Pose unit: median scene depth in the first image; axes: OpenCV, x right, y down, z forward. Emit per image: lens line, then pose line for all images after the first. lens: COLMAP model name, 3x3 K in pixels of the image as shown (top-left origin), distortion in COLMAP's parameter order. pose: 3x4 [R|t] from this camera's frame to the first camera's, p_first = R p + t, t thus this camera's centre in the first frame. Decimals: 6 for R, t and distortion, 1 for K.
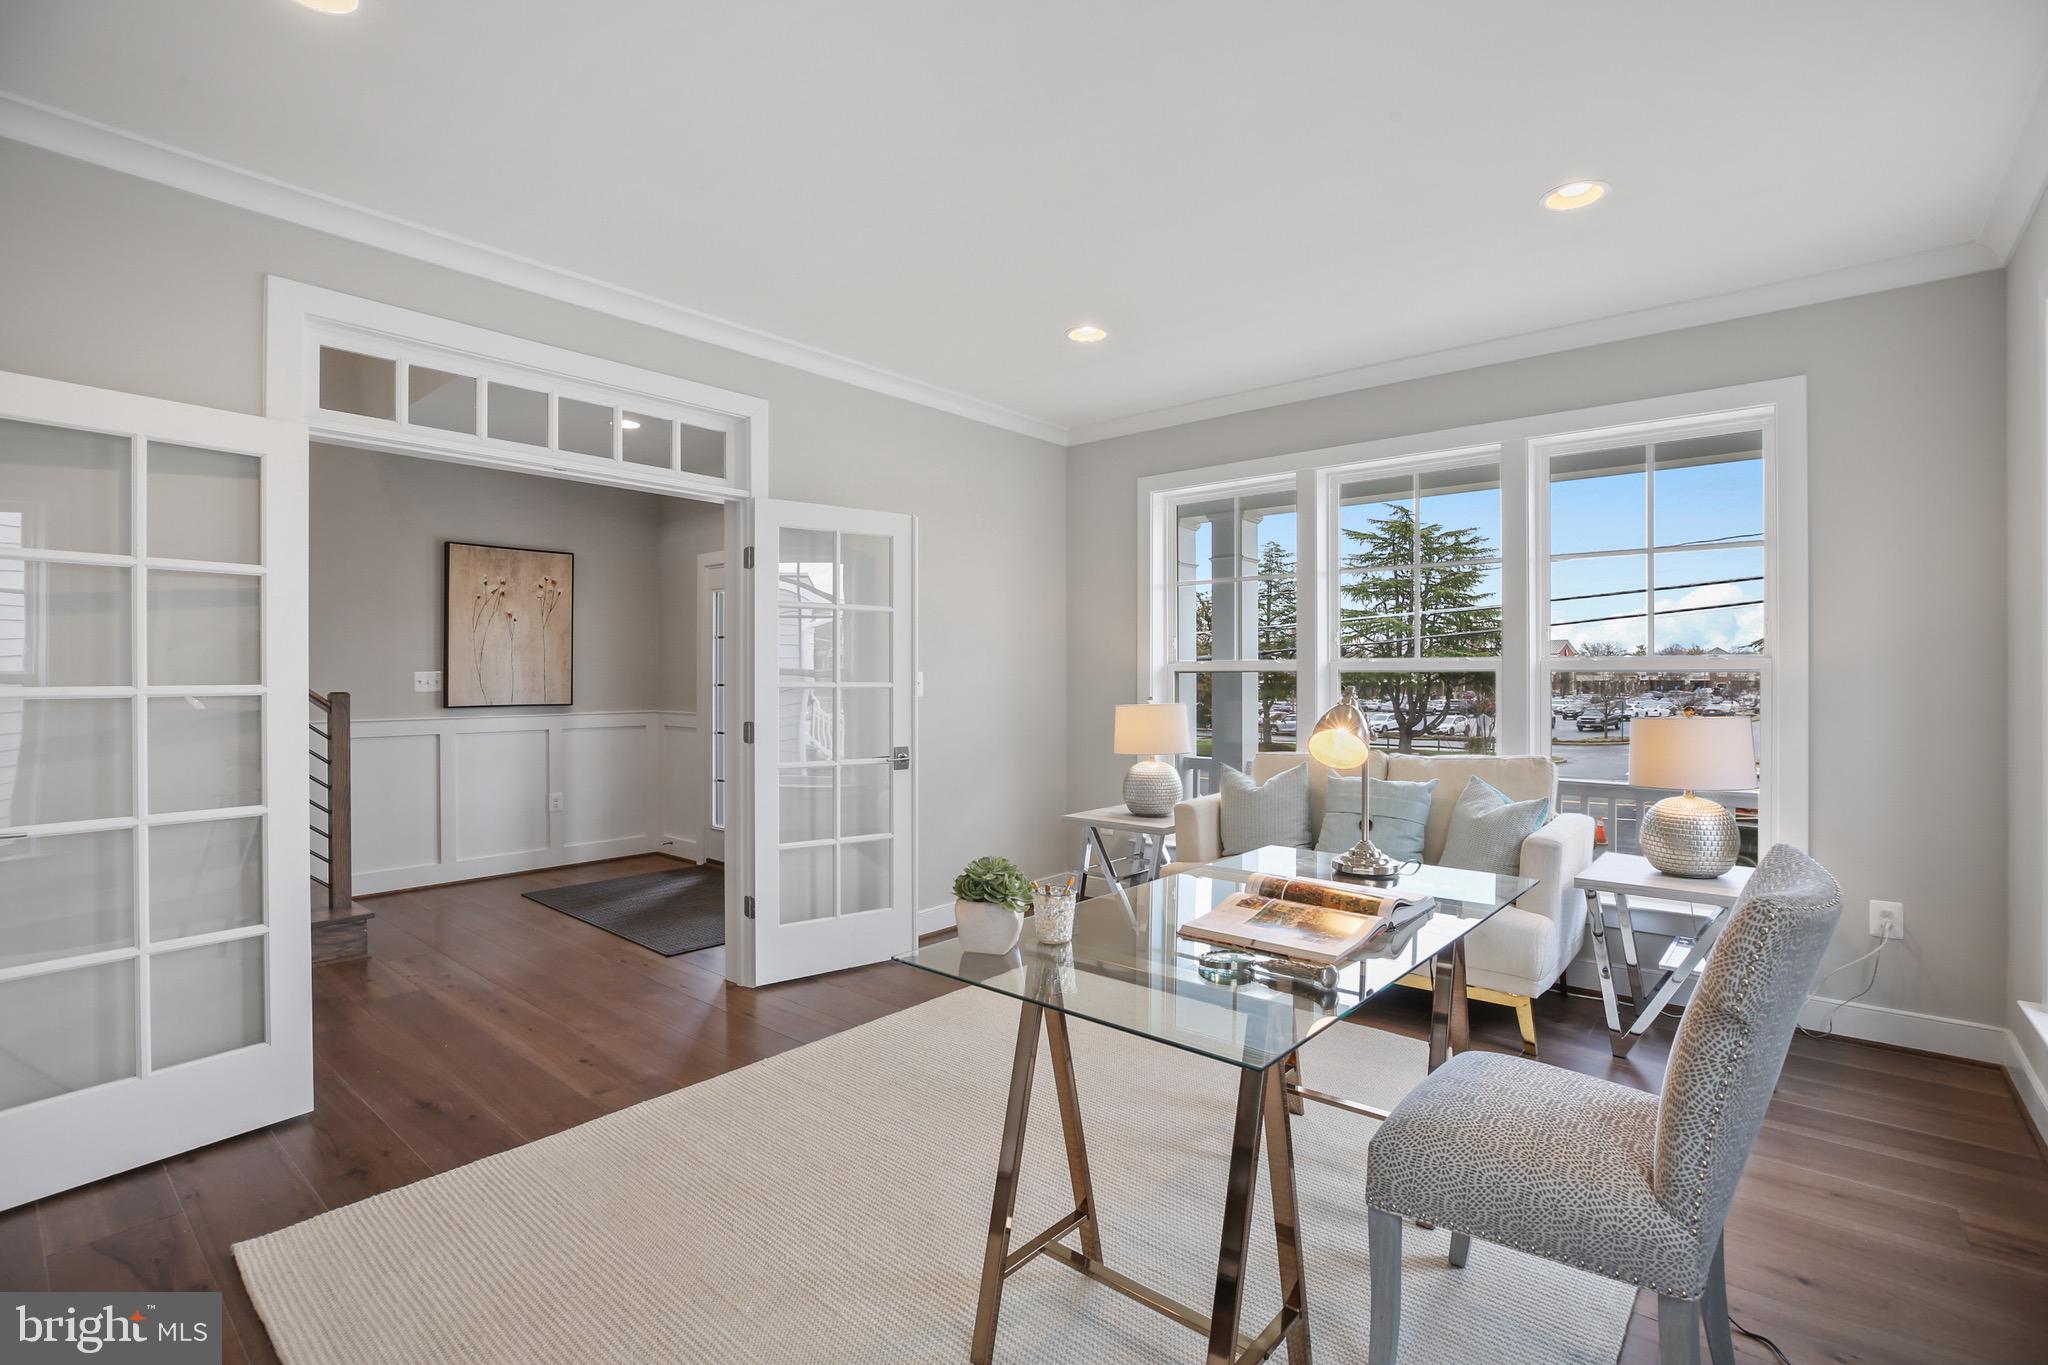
lens RADIAL K [[944.0, 0, 1025.7], [0, 944.0, 679.4], [0, 0, 1]] dist [-0.037105, 0.006893]
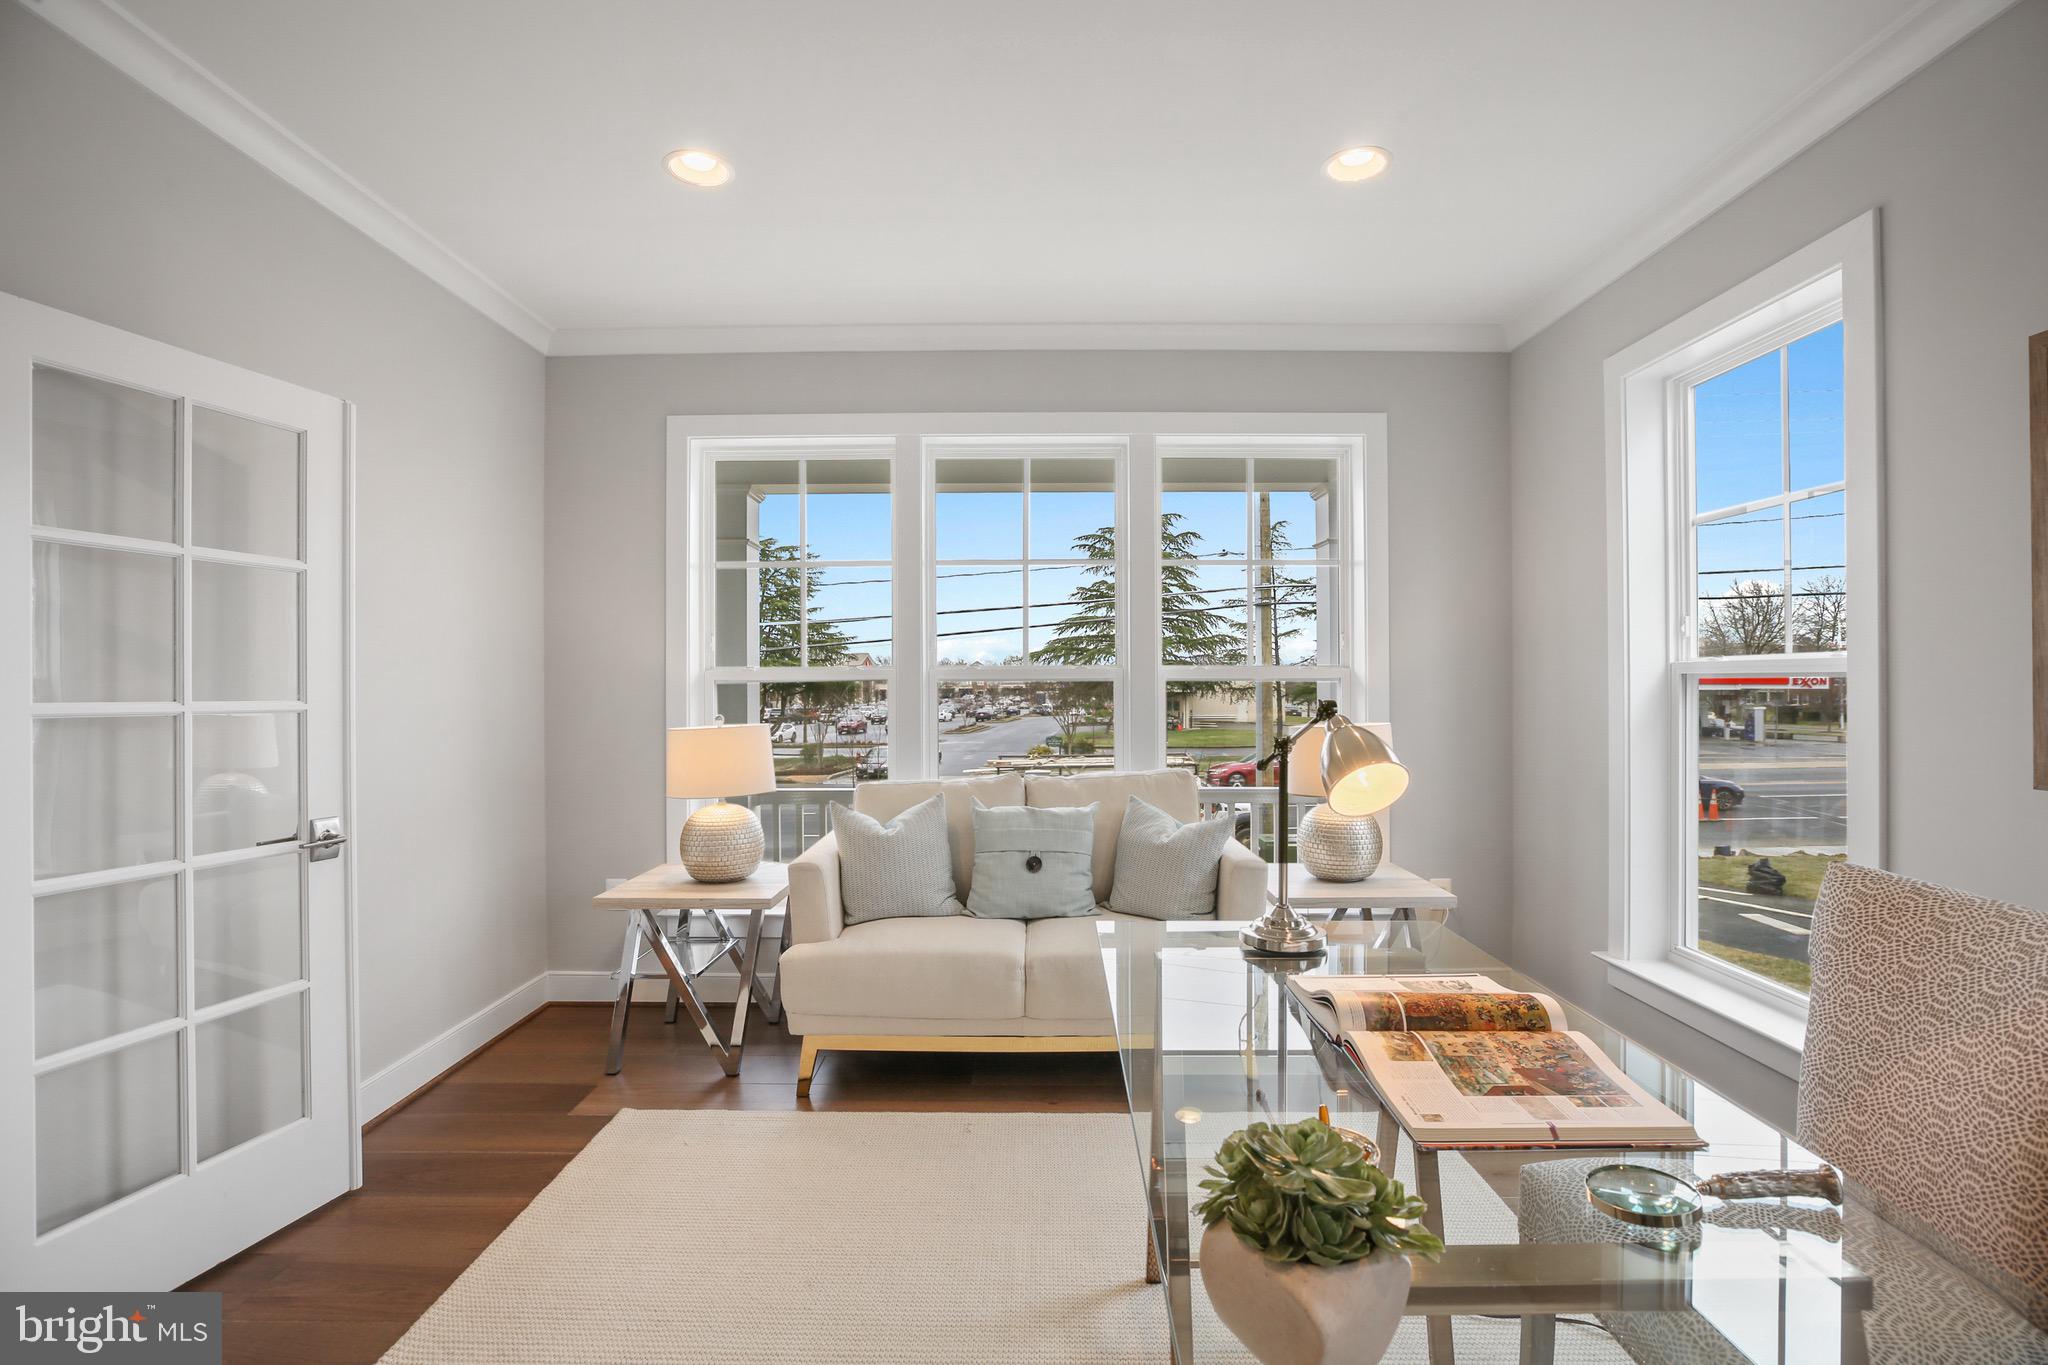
lens RADIAL K [[944.0, 0, 1024.0], [0, 944.0, 680.5], [0, 0, 1]] dist [-0.037105, 0.006893]
pose [[0.763816, -0.000687, 0.645433, -0.153591], [0.006780, 0.999953, -0.006959, -0.002007], [-0.645398, 0.009691, 0.763785, 0.300876]]
